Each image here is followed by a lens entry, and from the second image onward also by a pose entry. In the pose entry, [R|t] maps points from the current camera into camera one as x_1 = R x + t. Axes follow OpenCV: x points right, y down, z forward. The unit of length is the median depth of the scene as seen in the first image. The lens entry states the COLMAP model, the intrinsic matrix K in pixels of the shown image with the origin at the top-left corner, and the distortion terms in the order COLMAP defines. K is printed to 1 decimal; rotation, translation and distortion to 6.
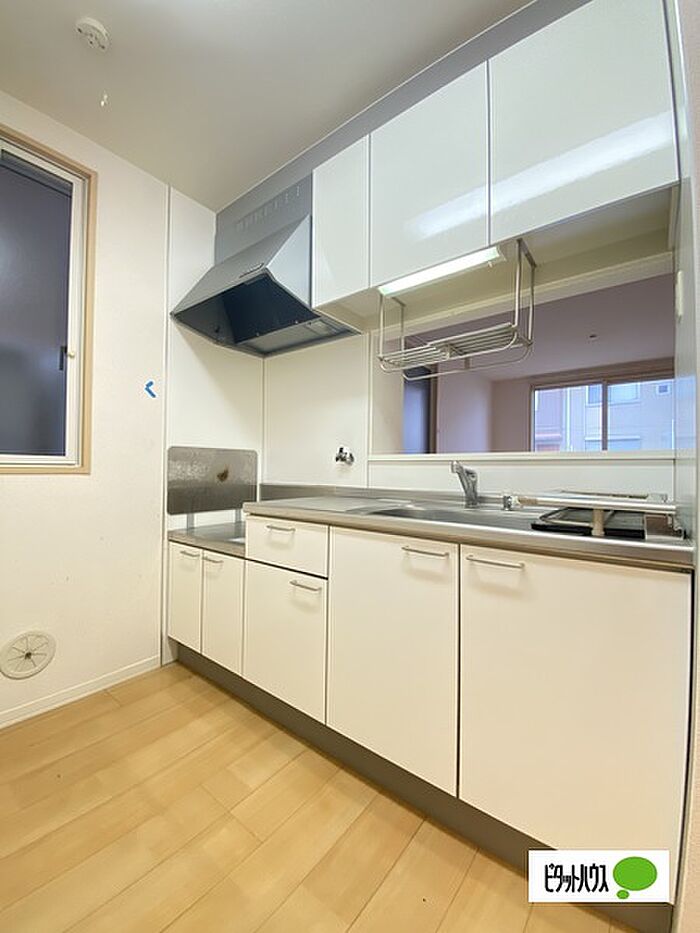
lens RADIAL K [[377.0, 0, 350.0], [0, 377.0, 461.3], [0, 0, 1]] dist [-0.004857, -0.001009]
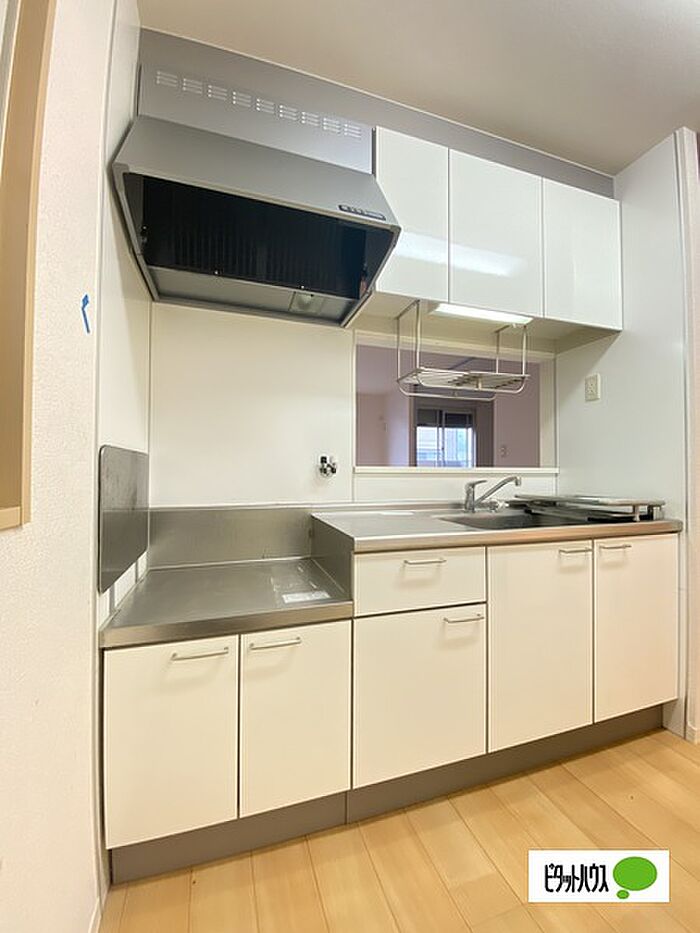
lens RADIAL K [[377.0, 0, 350.3], [0, 377.0, 465.2], [0, 0, 1]] dist [-0.004857, -0.001009]
pose [[0.565610, 0.004281, 0.824661, -0.805210], [-0.014980, 0.999875, 0.005084, -0.028222], [-0.824536, -0.015229, 0.565604, 0.573358]]
